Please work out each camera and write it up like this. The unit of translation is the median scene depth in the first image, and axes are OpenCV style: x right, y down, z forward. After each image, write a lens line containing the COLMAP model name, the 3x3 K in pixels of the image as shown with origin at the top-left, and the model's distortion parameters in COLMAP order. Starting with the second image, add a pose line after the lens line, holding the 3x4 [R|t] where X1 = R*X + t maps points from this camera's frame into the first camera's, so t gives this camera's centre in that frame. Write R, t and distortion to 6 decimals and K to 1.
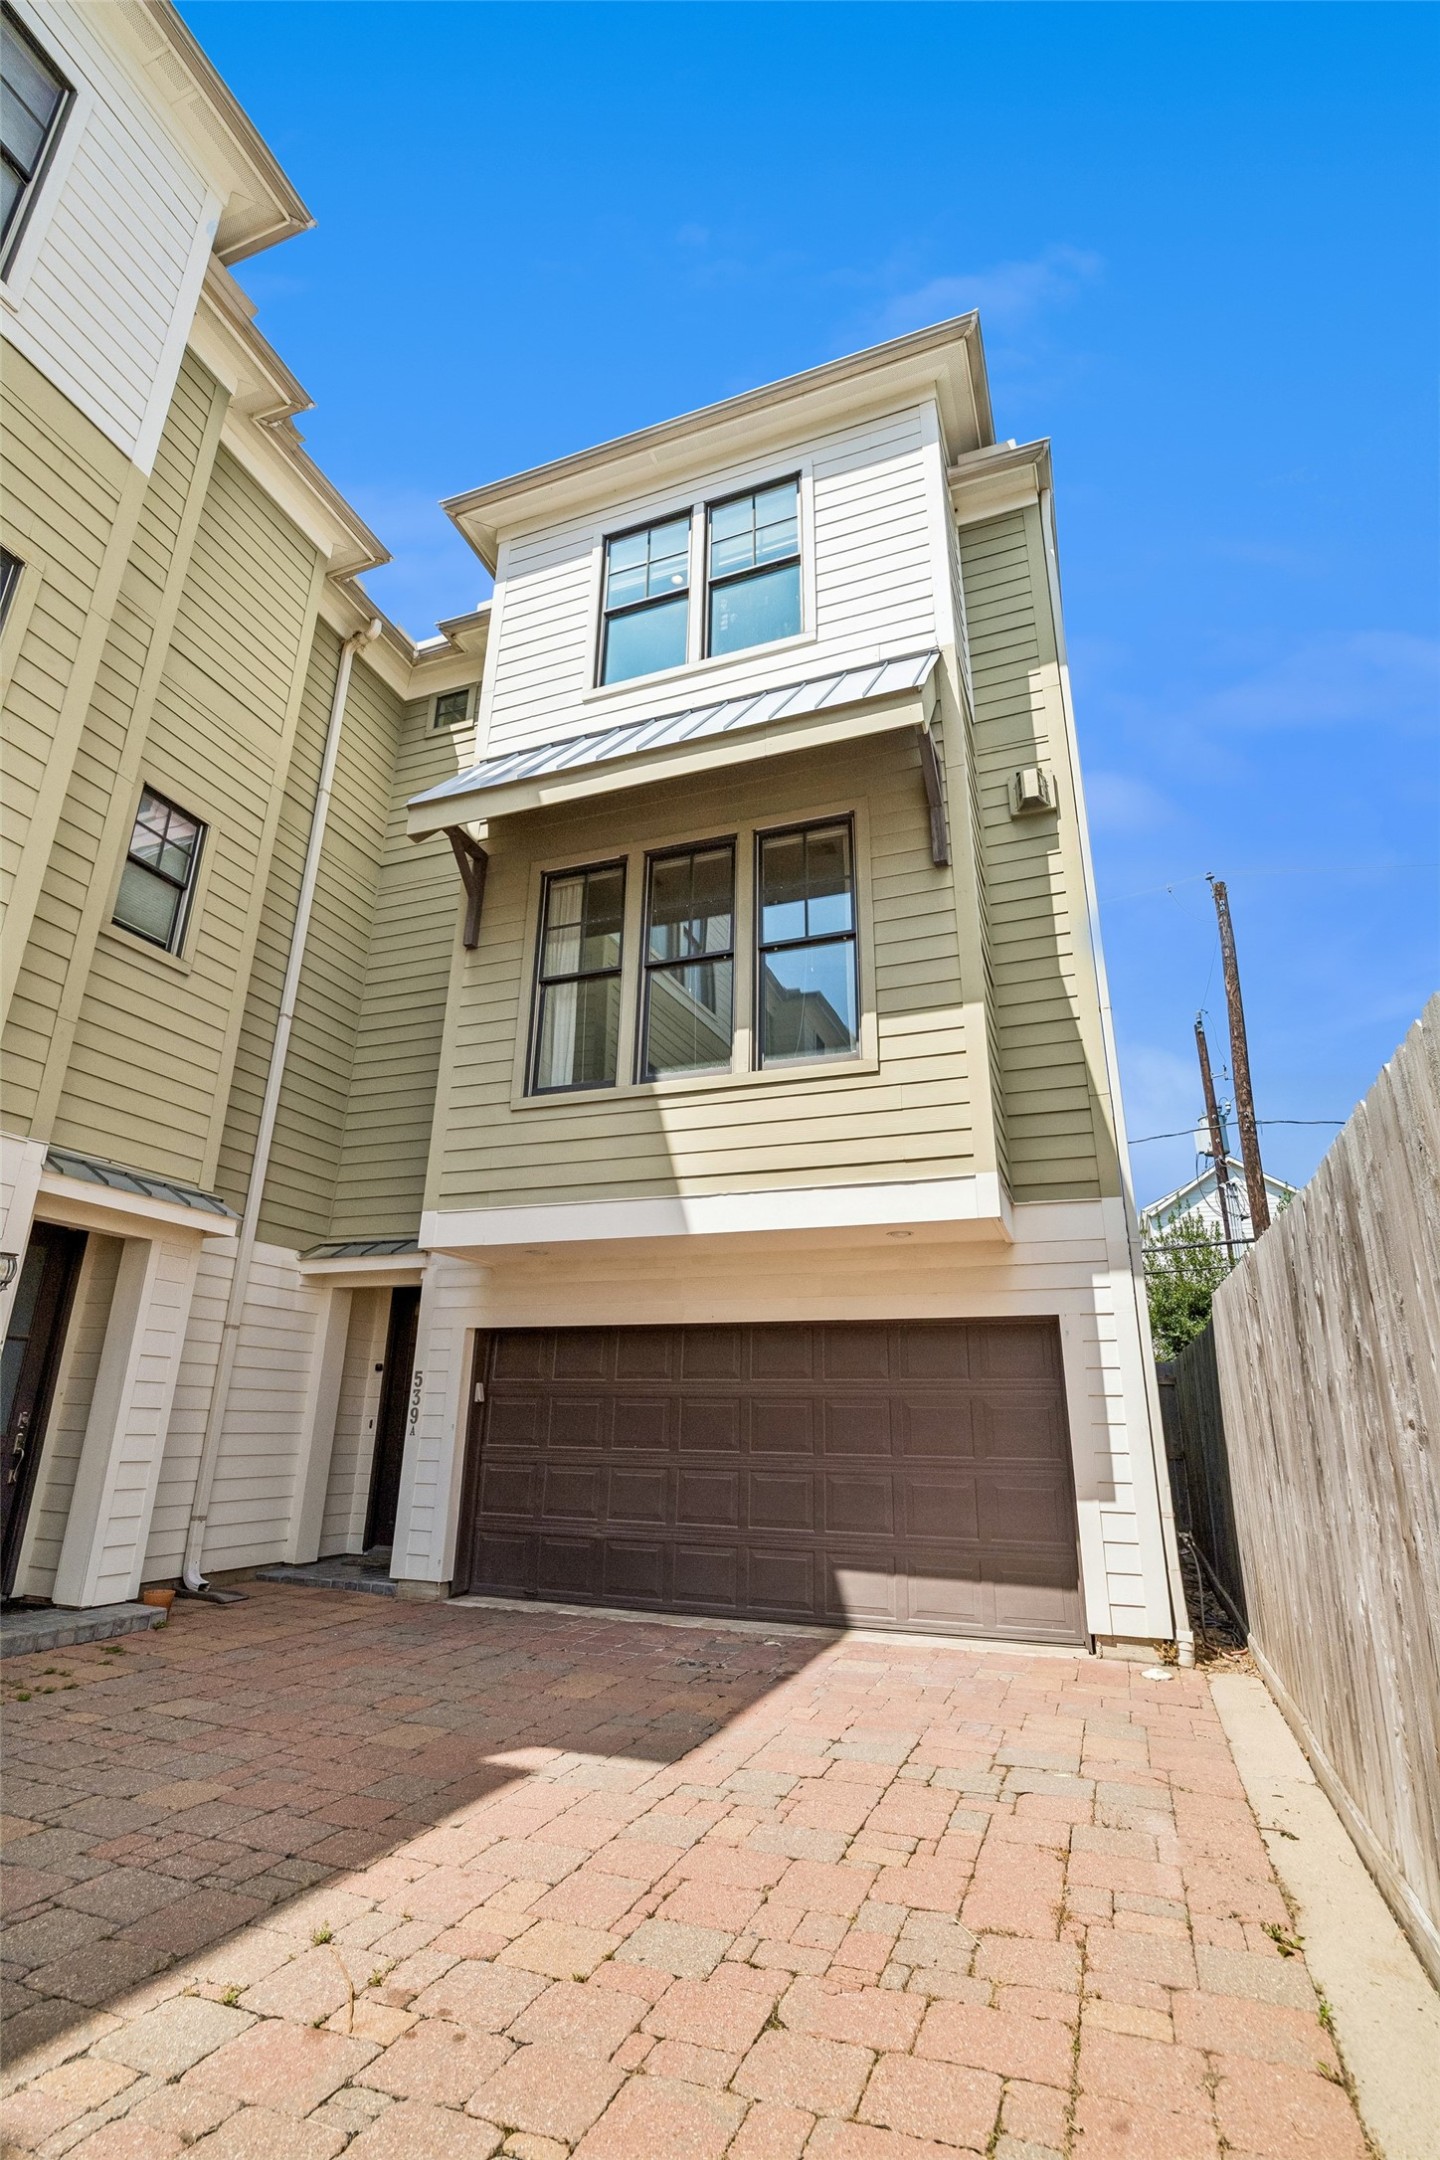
lens RADIAL K [[979.7, 0, 720.0], [0, 979.7, 1080.0], [0, 0, 1]] dist [-0.029249, -0.000062]
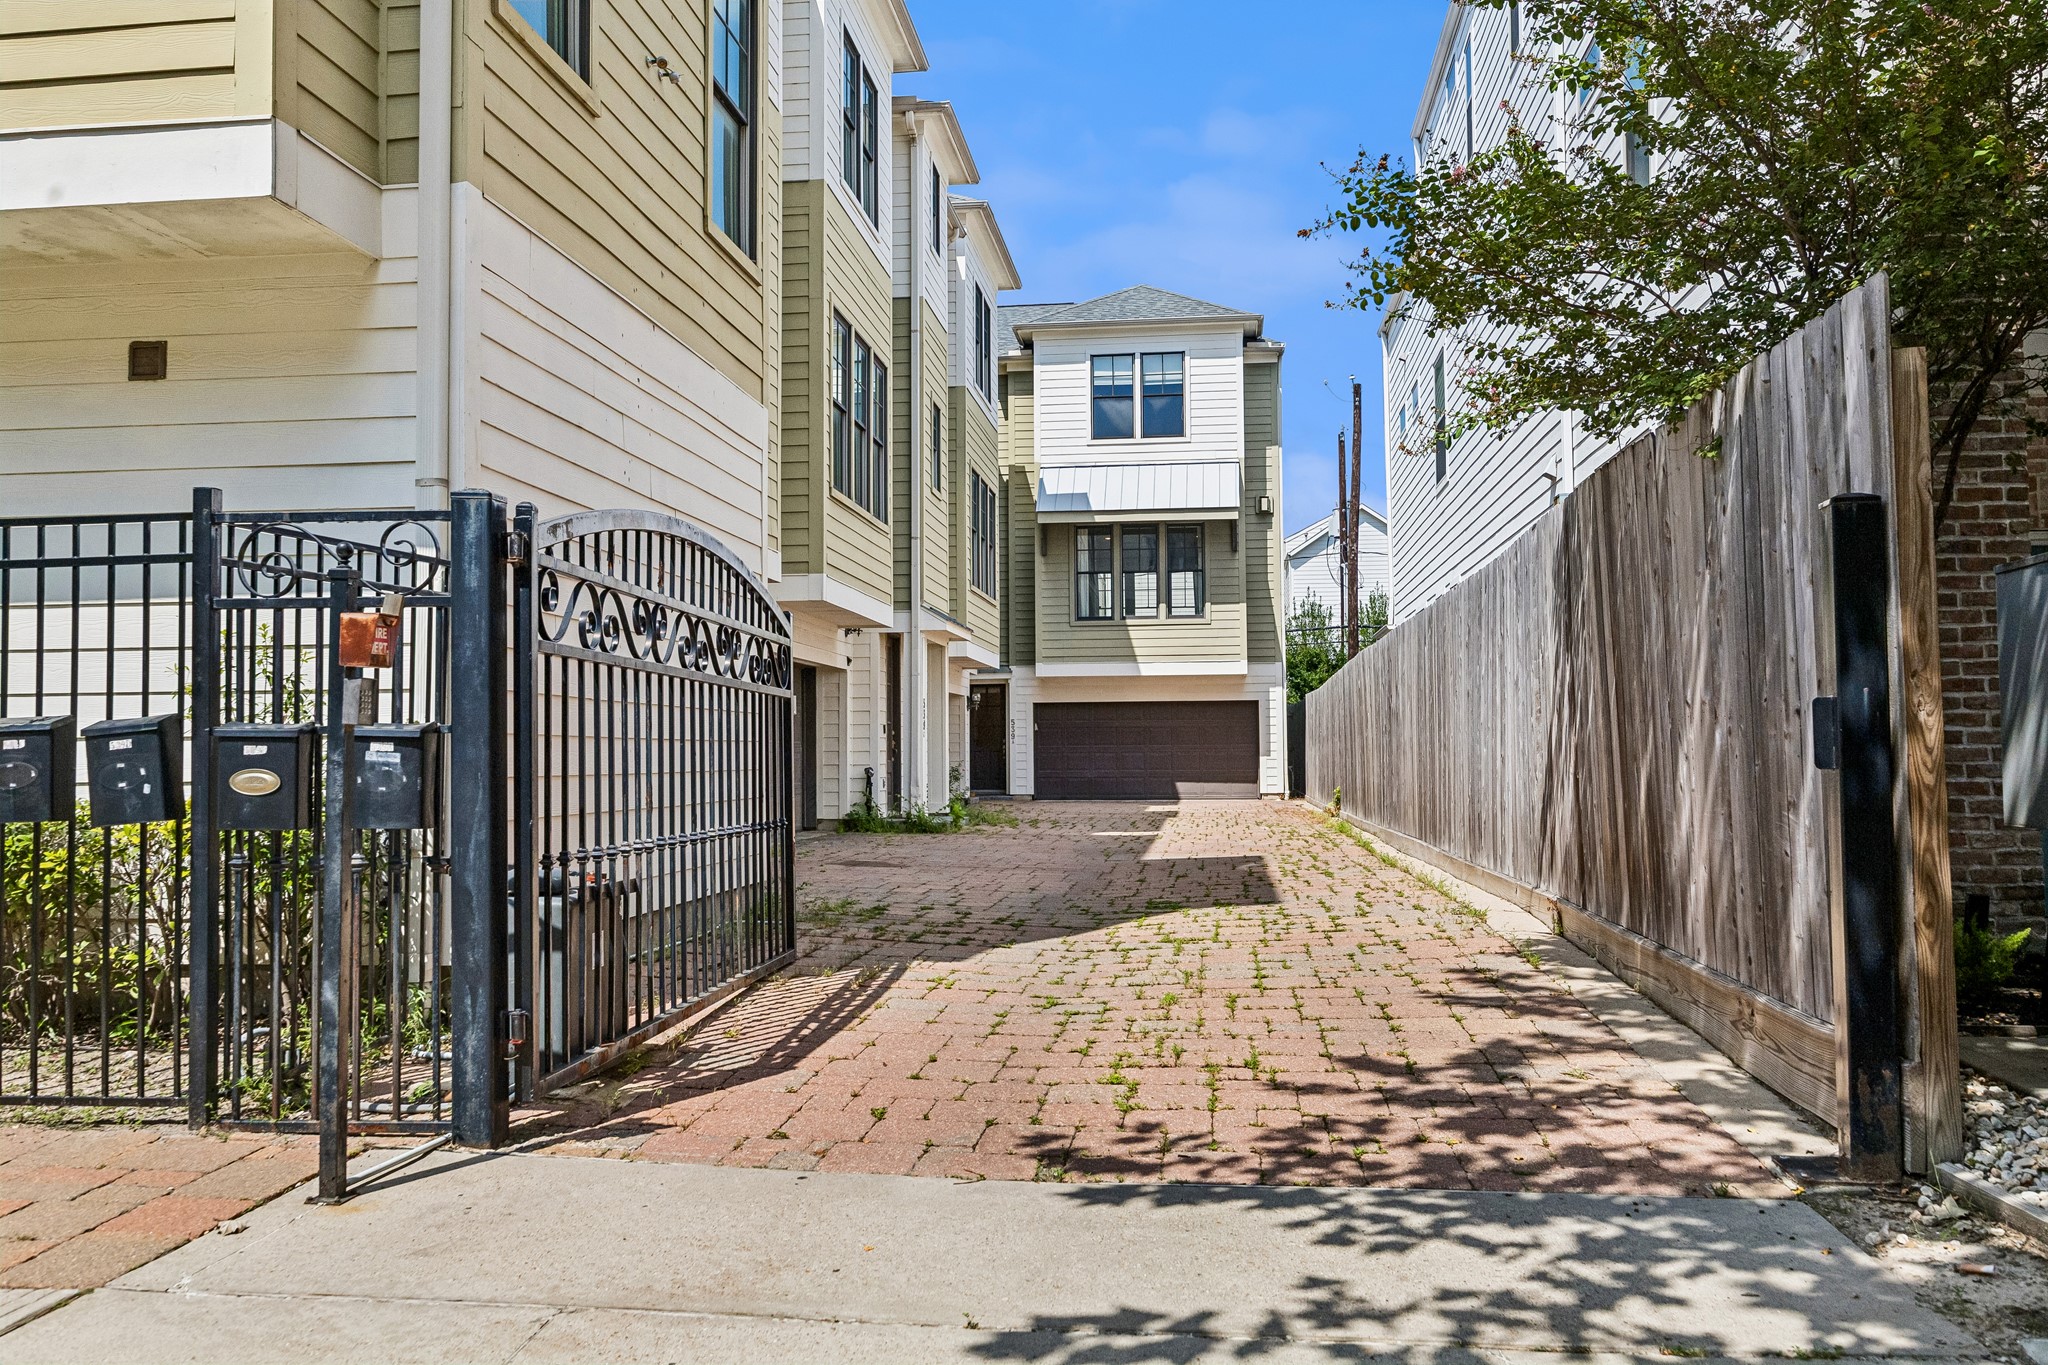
lens RADIAL K [[1719.5, 0, 1024.0], [0, 1719.5, 682.5], [0, 0, 1]] dist [-0.000621, -0.000035]
pose [[0.965316, -0.011499, 0.260832, -1.571091], [-0.061609, 0.960785, 0.270364, -1.088398], [-0.253713, -0.277057, 0.926752, -3.375390]]
